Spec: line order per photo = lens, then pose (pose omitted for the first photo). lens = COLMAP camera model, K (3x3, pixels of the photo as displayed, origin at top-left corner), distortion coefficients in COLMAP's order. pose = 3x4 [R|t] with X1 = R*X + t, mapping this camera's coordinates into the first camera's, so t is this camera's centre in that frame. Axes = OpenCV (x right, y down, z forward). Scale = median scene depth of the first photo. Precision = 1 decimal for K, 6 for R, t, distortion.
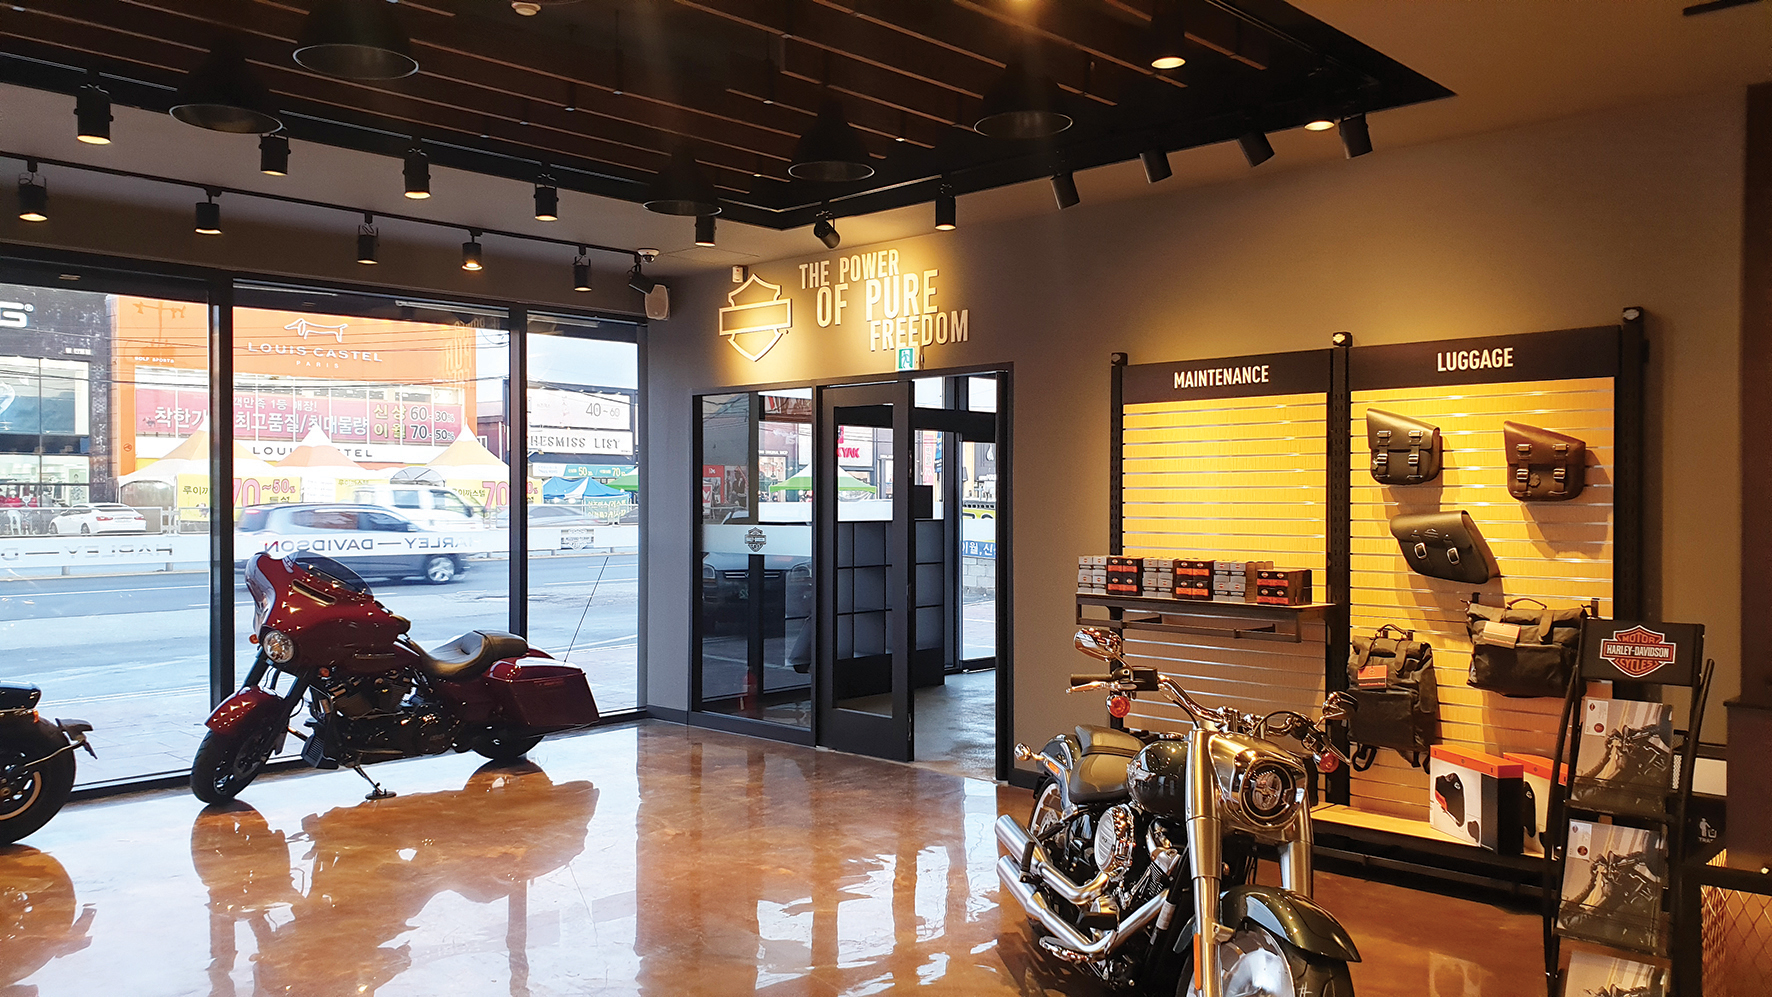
lens RADIAL K [[1379.5, 0, 883.4], [0, 1379.5, 497.5], [0, 0, 1]] dist [0.011659, 0.016122]
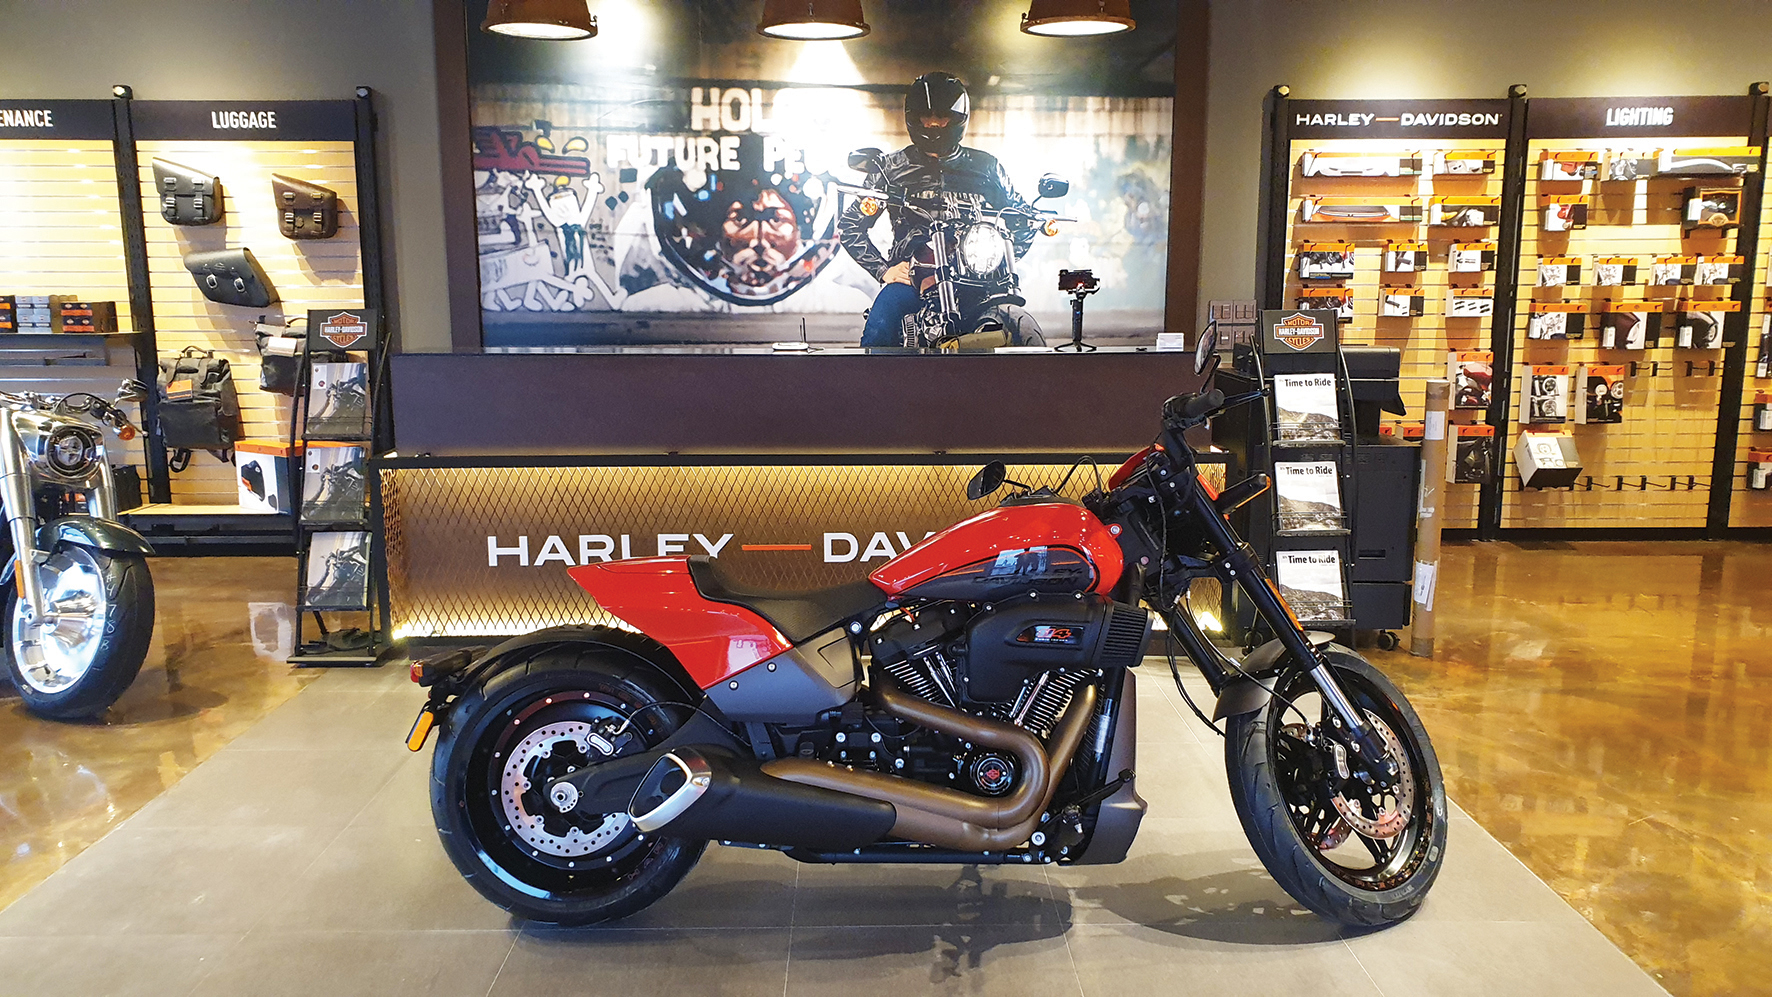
lens RADIAL K [[1379.5, 0, 884.4], [0, 1379.5, 510.5], [0, 0, 1]] dist [0.011659, 0.016122]
pose [[0.712479, -0.125544, 0.690371, -0.050383], [0.007468, 0.985166, 0.171444, 0.032821], [-0.701654, -0.116995, 0.702847, -0.278193]]
